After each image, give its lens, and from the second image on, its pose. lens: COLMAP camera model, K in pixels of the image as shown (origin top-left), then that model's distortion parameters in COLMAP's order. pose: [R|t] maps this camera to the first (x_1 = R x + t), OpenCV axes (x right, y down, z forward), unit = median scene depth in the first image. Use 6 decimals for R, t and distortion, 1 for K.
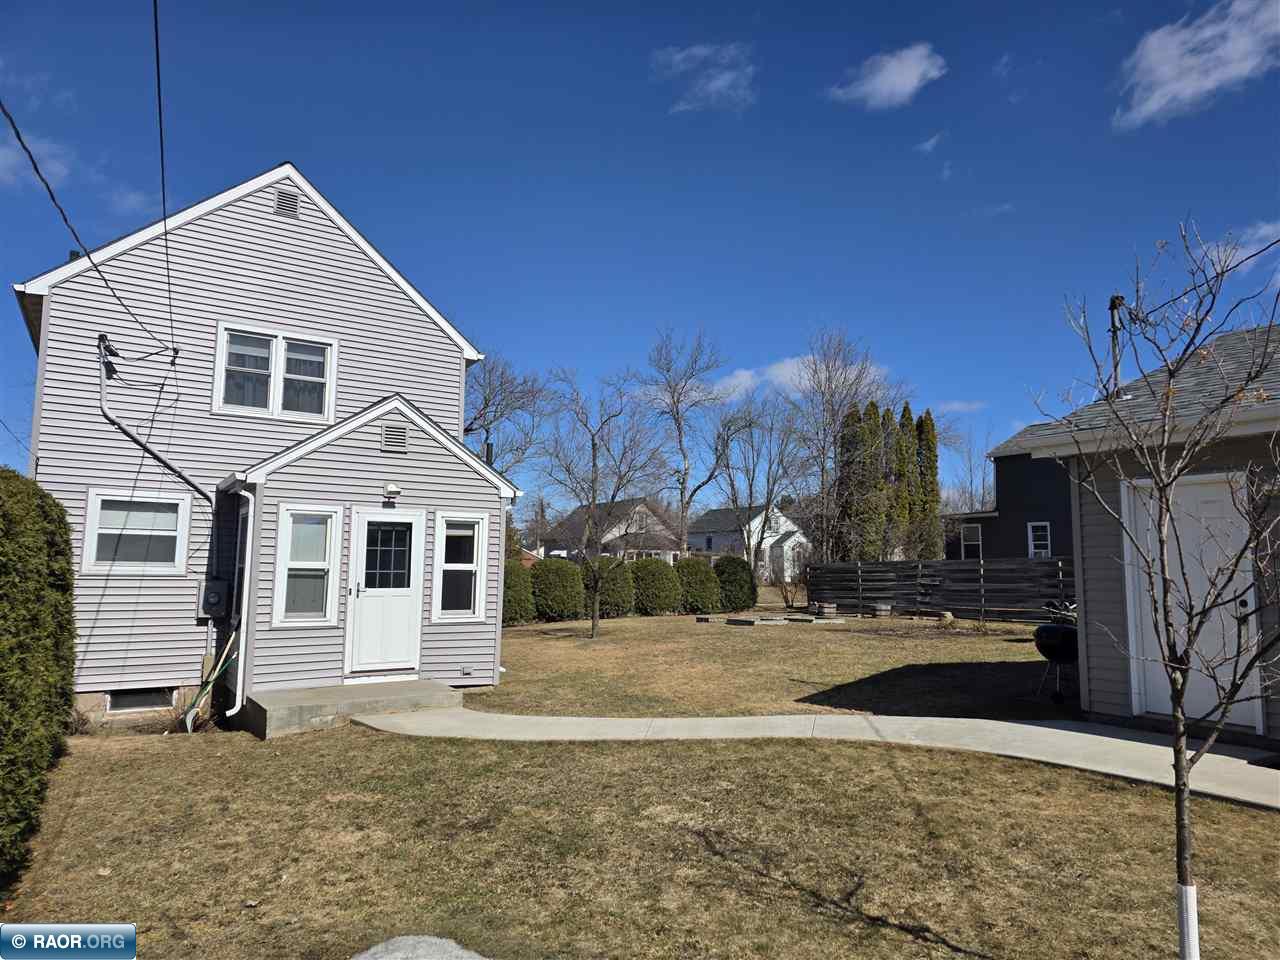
lens RADIAL K [[857.3, 0, 642.3], [0, 857.3, 477.2], [0, 0, 1]] dist [0.038454, -0.002238]
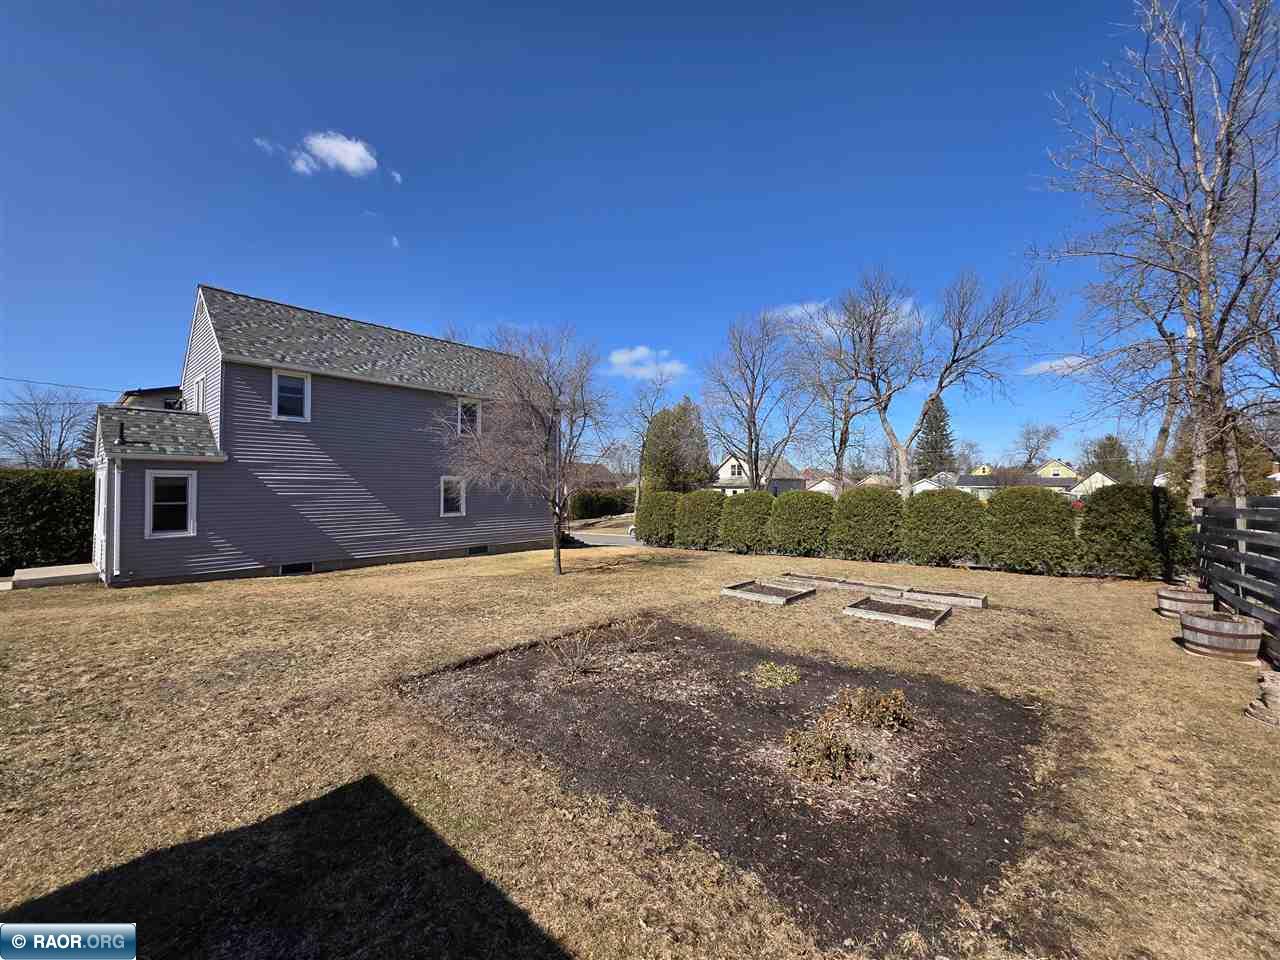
lens RADIAL K [[509.8, 0, 633.2], [0, 509.8, 482.8], [0, 0, 1]] dist [0.003897, 0.000246]
pose [[0.285884, -0.015862, -0.958133, 0.981133], [0.102841, 0.994596, 0.014220, 0.150818], [0.952730, -0.102601, 0.285970, 1.670562]]
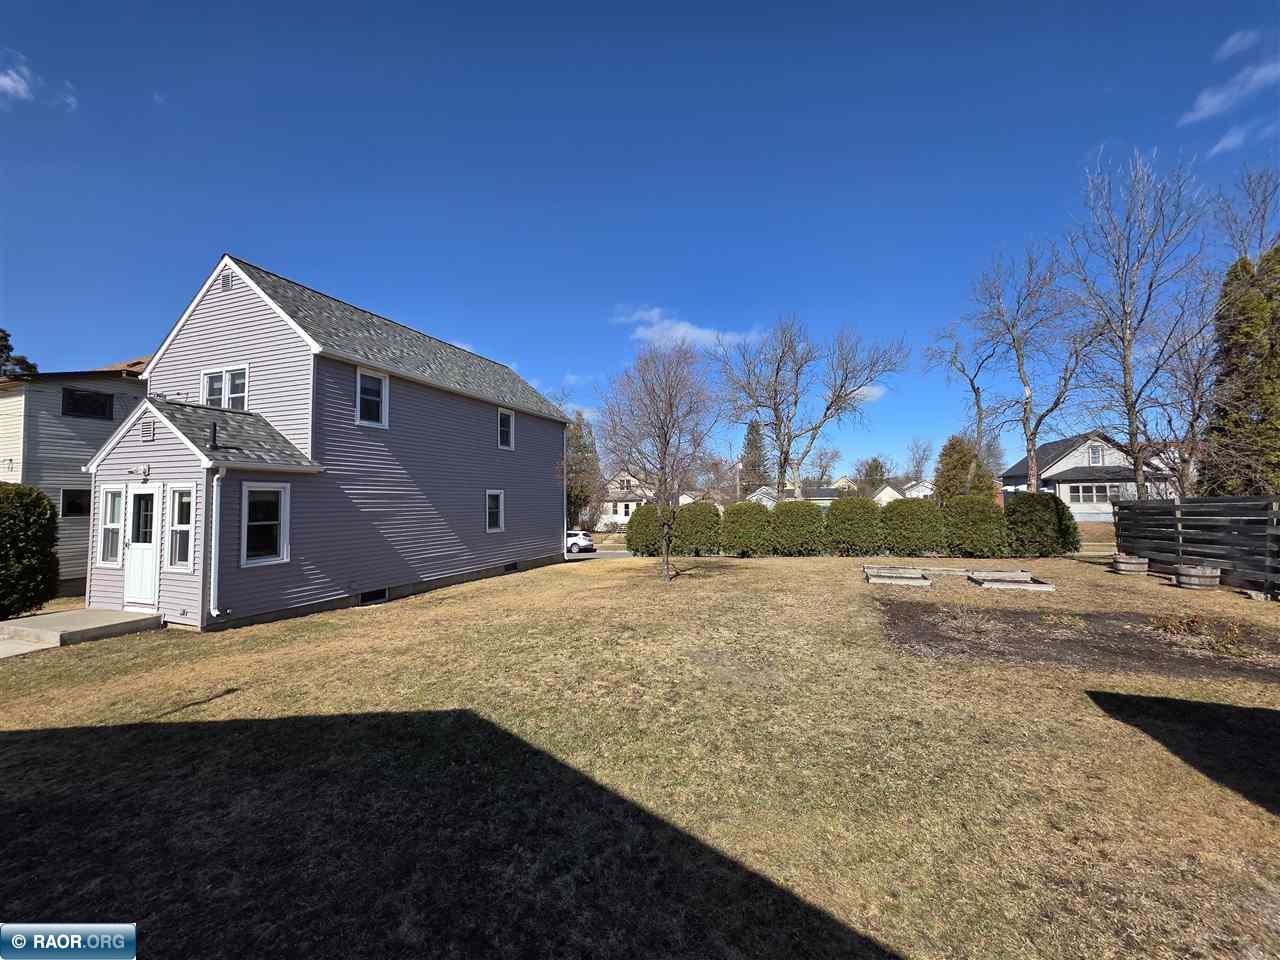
lens RADIAL K [[511.5, 0, 640.0], [0, 511.5, 480.0], [0, 0, 1]] dist [0.003845, 0.000176]
pose [[0.605019, -0.048374, -0.794740, 0.785250], [0.100878, 0.994766, 0.016248, 0.092275], [0.789794, -0.090002, 0.606733, 1.087810]]
